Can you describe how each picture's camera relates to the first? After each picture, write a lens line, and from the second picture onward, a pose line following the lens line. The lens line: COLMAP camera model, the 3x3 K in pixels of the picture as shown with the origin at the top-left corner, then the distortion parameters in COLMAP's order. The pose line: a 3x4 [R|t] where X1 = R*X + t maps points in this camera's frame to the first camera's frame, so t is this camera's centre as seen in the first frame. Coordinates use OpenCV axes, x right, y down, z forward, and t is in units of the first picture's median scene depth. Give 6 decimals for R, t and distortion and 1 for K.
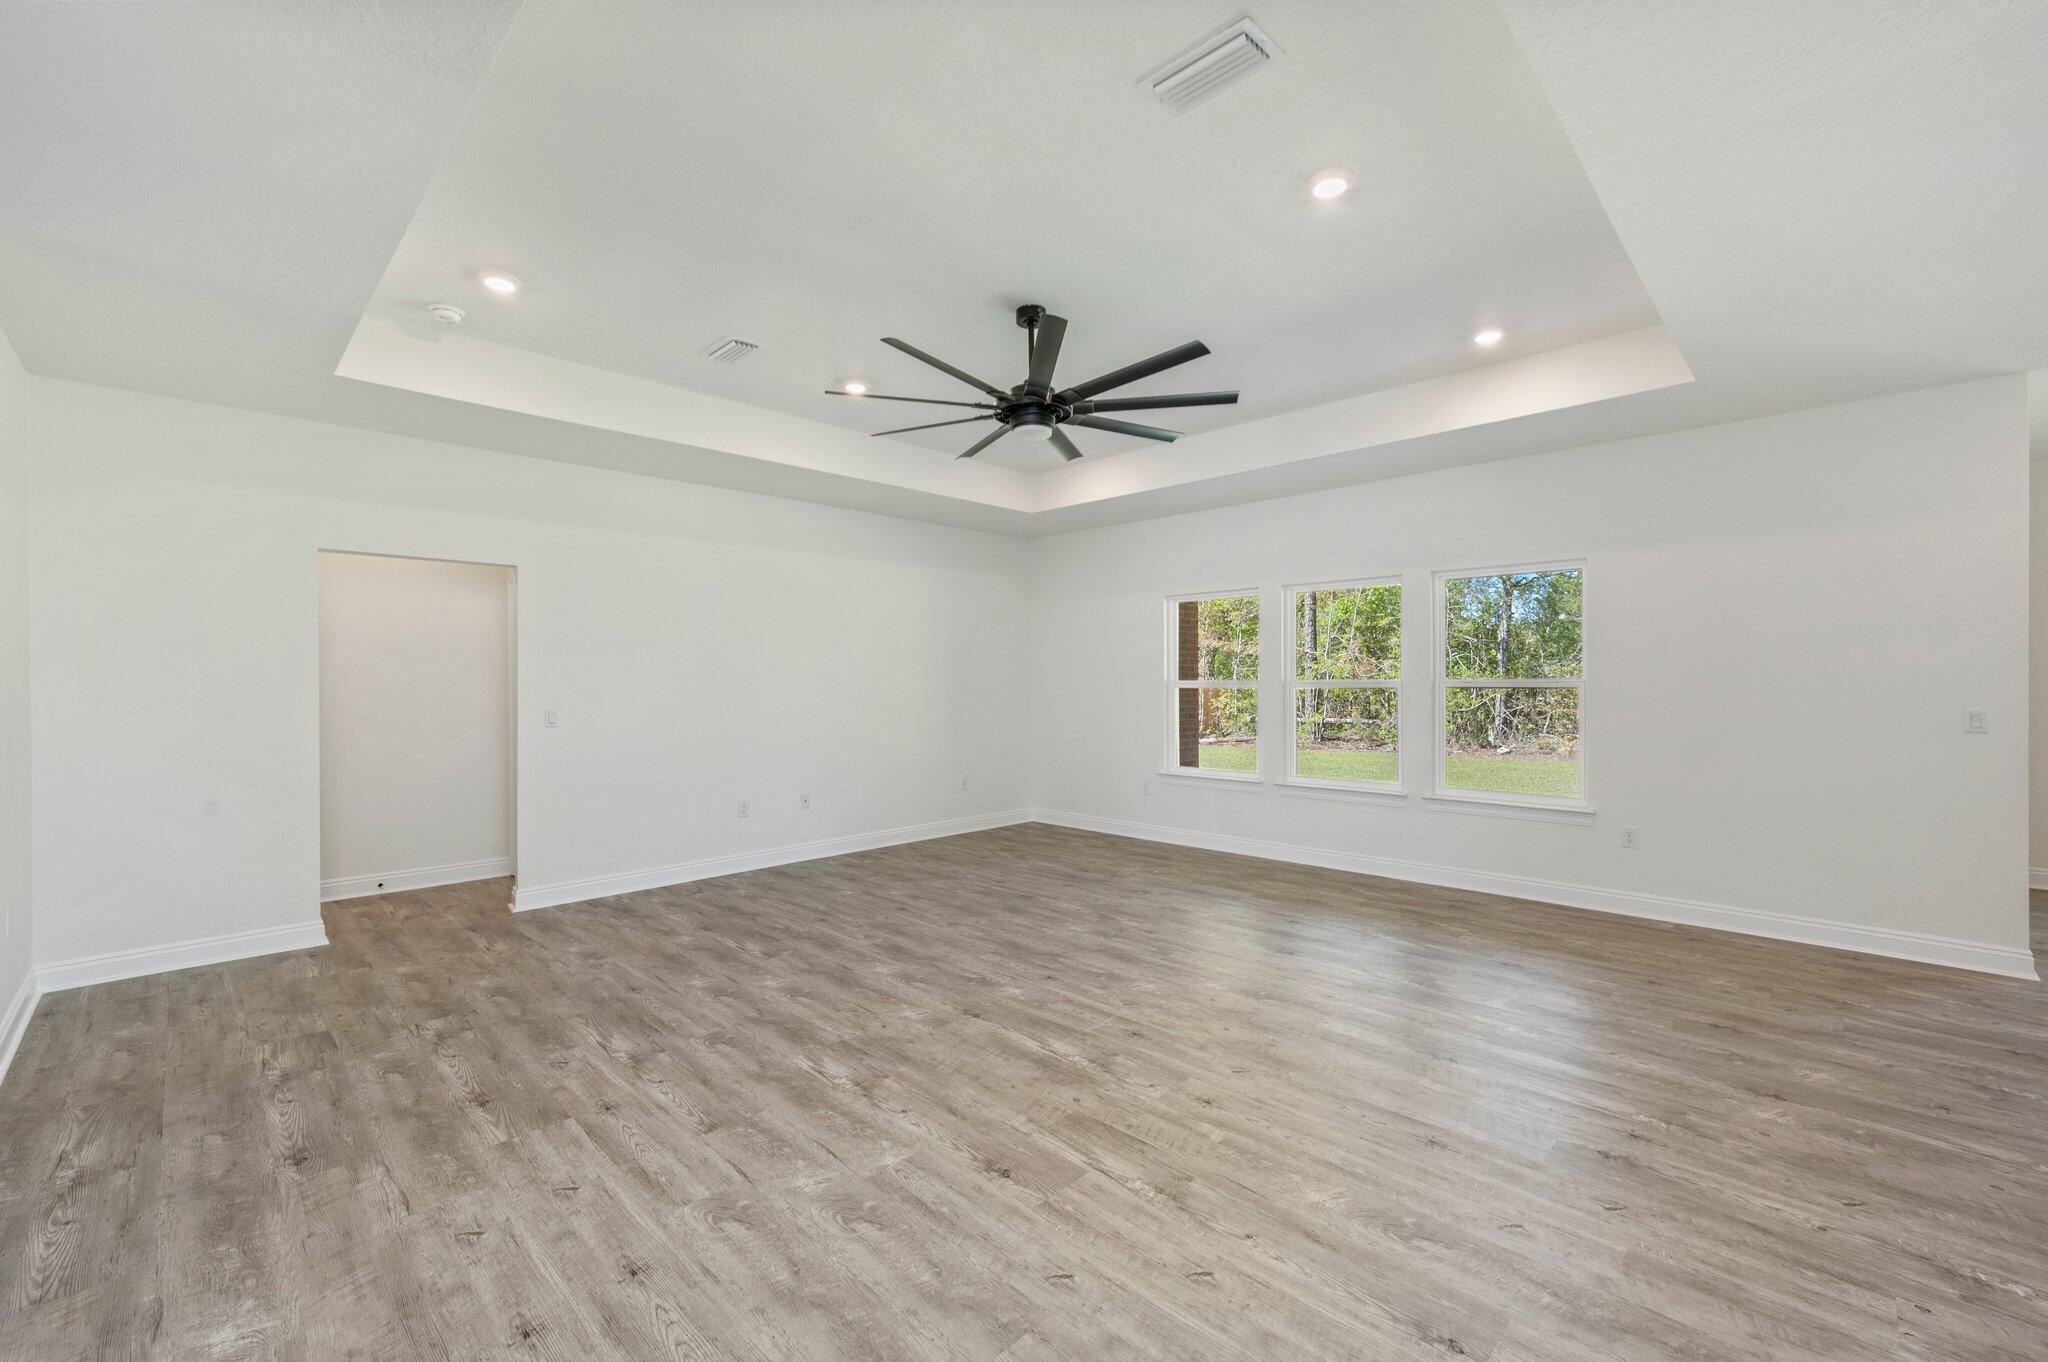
lens RADIAL K [[833.1, 0, 1027.1], [0, 833.1, 670.6], [0, 0, 1]] dist [-0.001232, 0.000250]
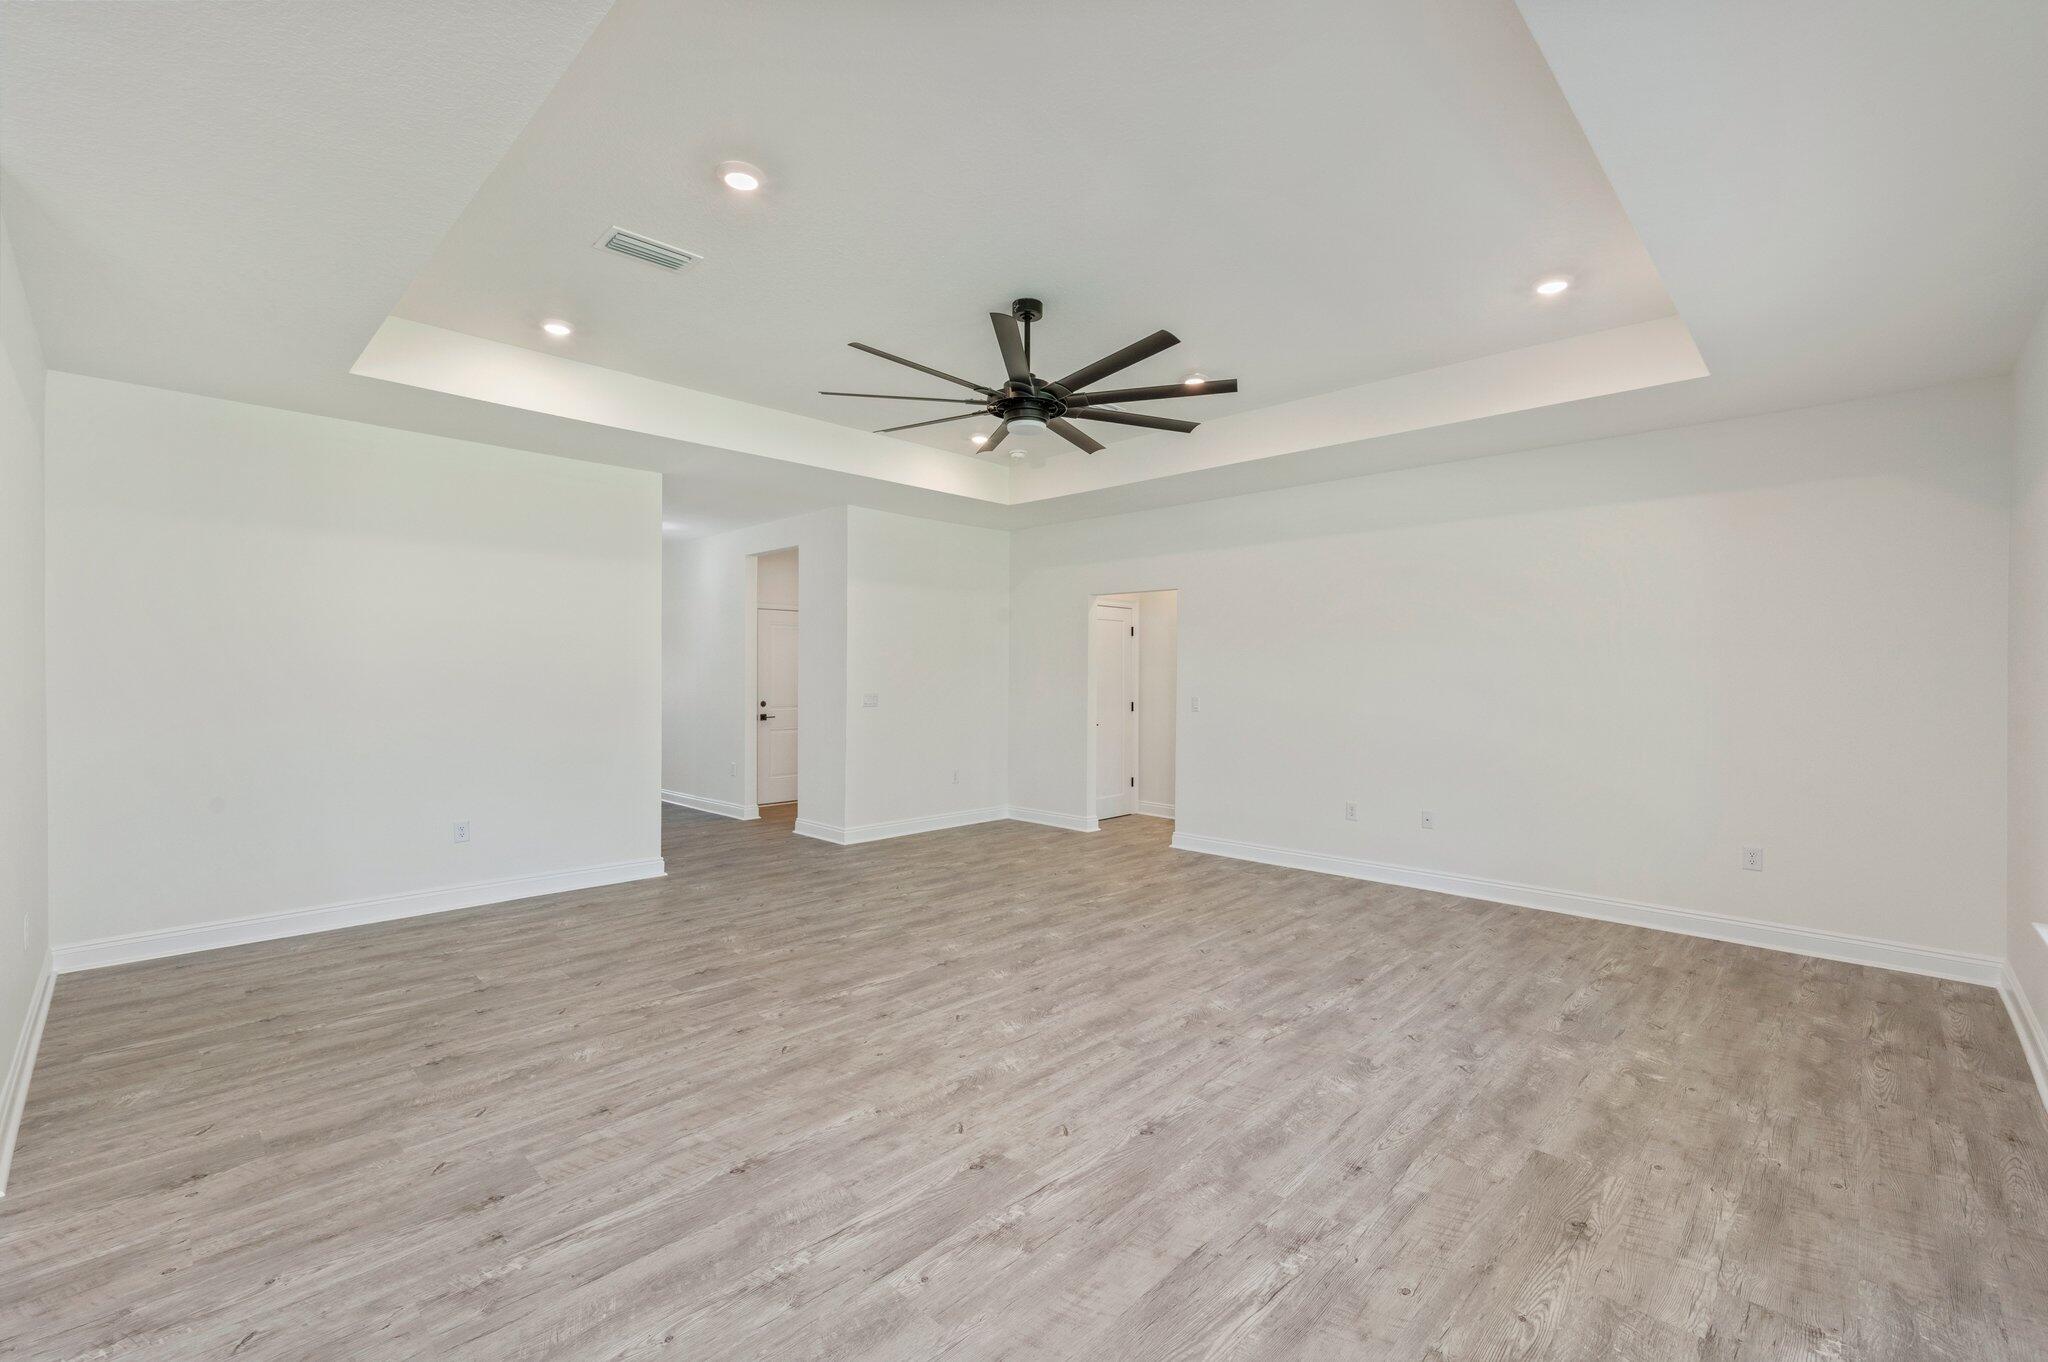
lens RADIAL K [[860.1, 0, 1015.7], [0, 860.1, 699.3], [0, 0, 1]] dist [-0.002789, 0.000005]
pose [[0.006298, 0.034341, -0.999390, 1.296801], [0.009048, 0.999367, 0.034397, 0.000892], [0.999939, -0.009259, 0.005983, 1.254711]]
